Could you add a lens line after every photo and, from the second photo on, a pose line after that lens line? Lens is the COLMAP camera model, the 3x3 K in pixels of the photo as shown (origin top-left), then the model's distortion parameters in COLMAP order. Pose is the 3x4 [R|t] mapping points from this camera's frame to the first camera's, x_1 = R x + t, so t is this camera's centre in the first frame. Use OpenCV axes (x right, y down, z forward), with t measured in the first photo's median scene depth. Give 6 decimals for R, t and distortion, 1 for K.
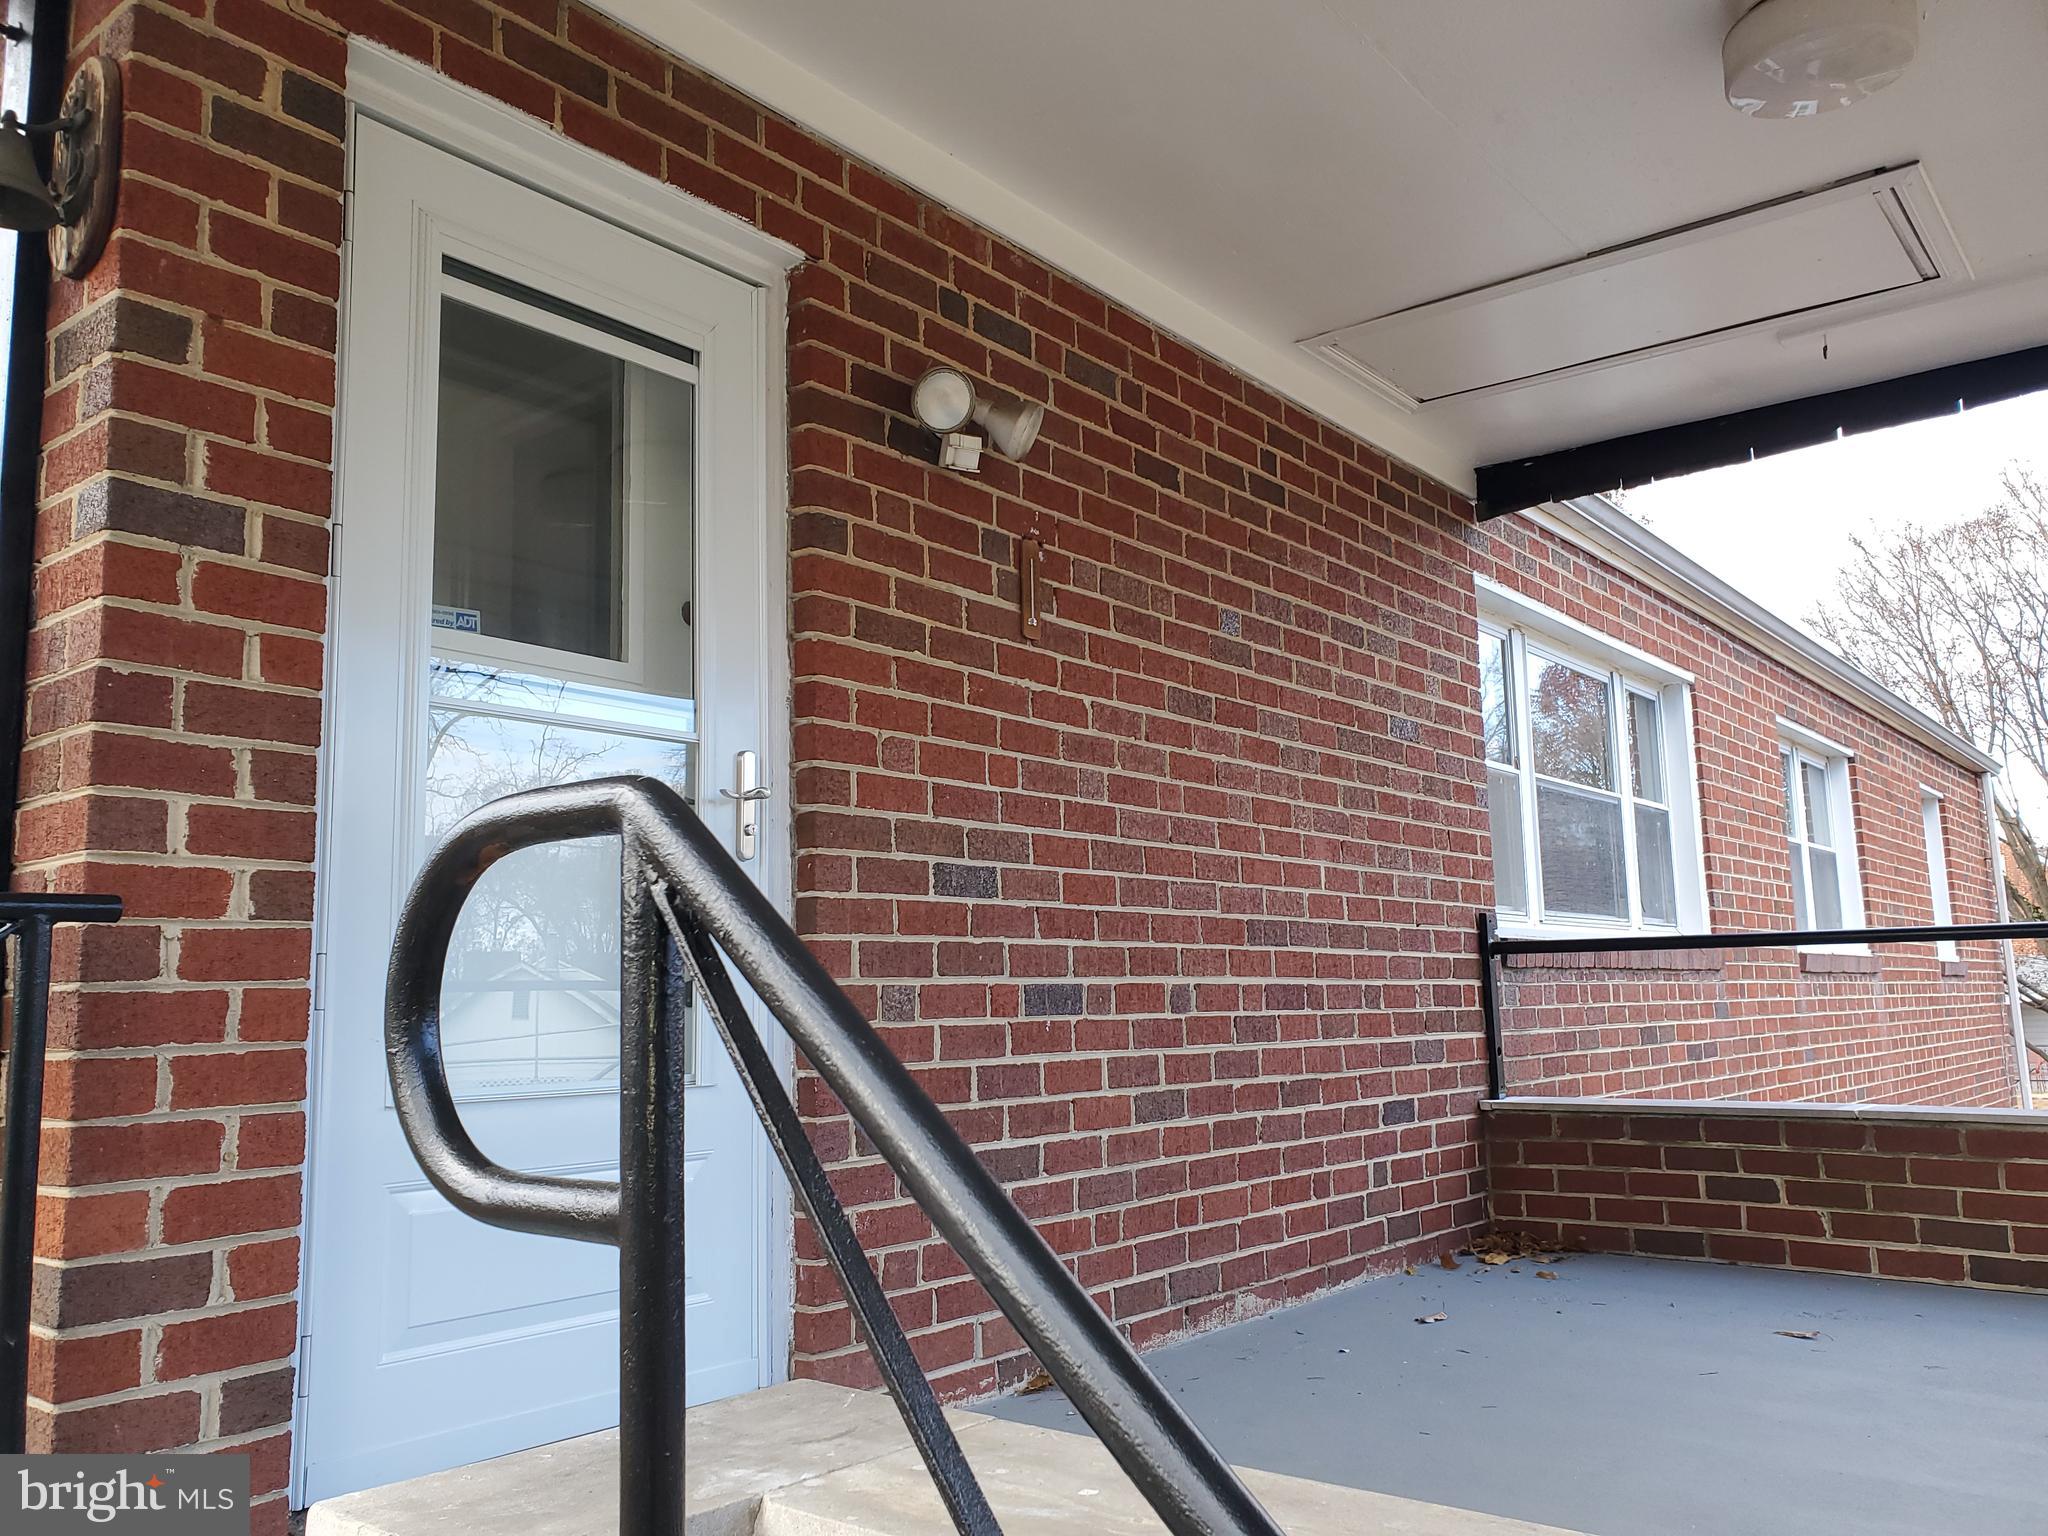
lens RADIAL K [[1590.2, 0, 1028.6], [0, 1590.2, 769.6], [0, 0, 1]] dist [0.010680, 0.001334]
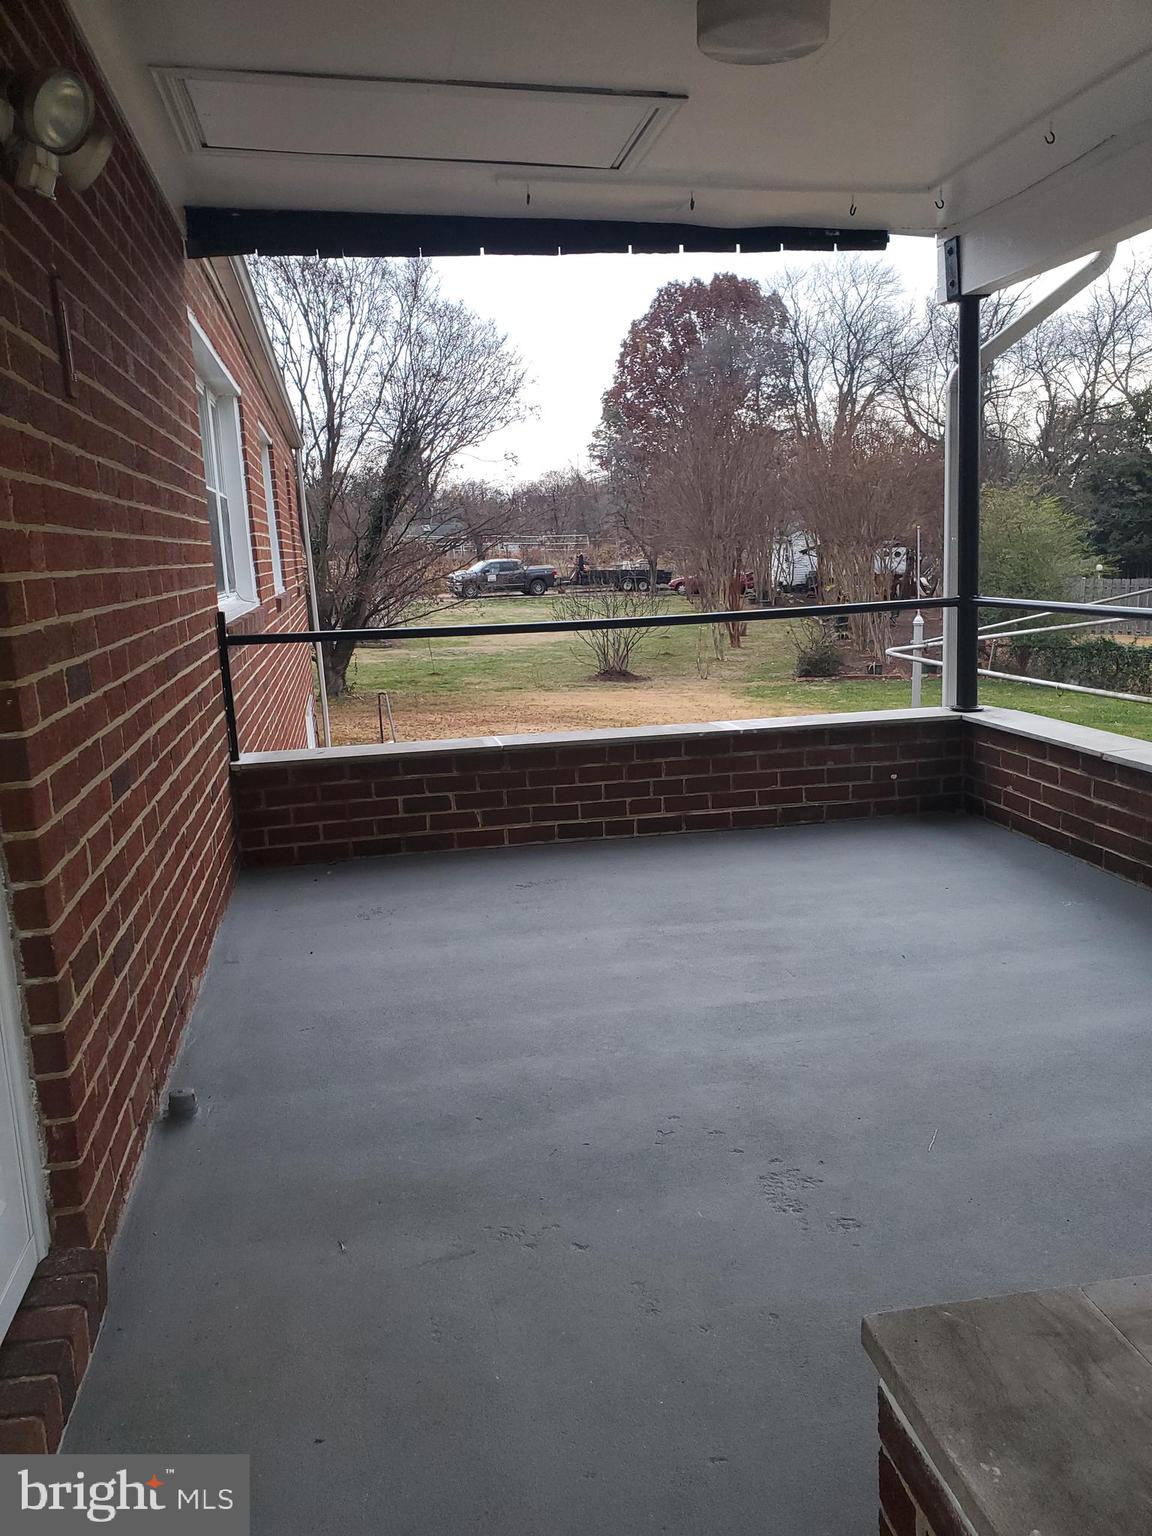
lens RADIAL K [[1192.7, 0, 583.6], [0, 1192.7, 772.0], [0, 0, 1]] dist [0.010680, 0.001334]
pose [[0.630885, -0.153278, 0.760585, -0.285105], [-0.085111, 0.960704, 0.264205, -0.065496], [-0.771194, -0.231417, 0.593048, 0.243409]]
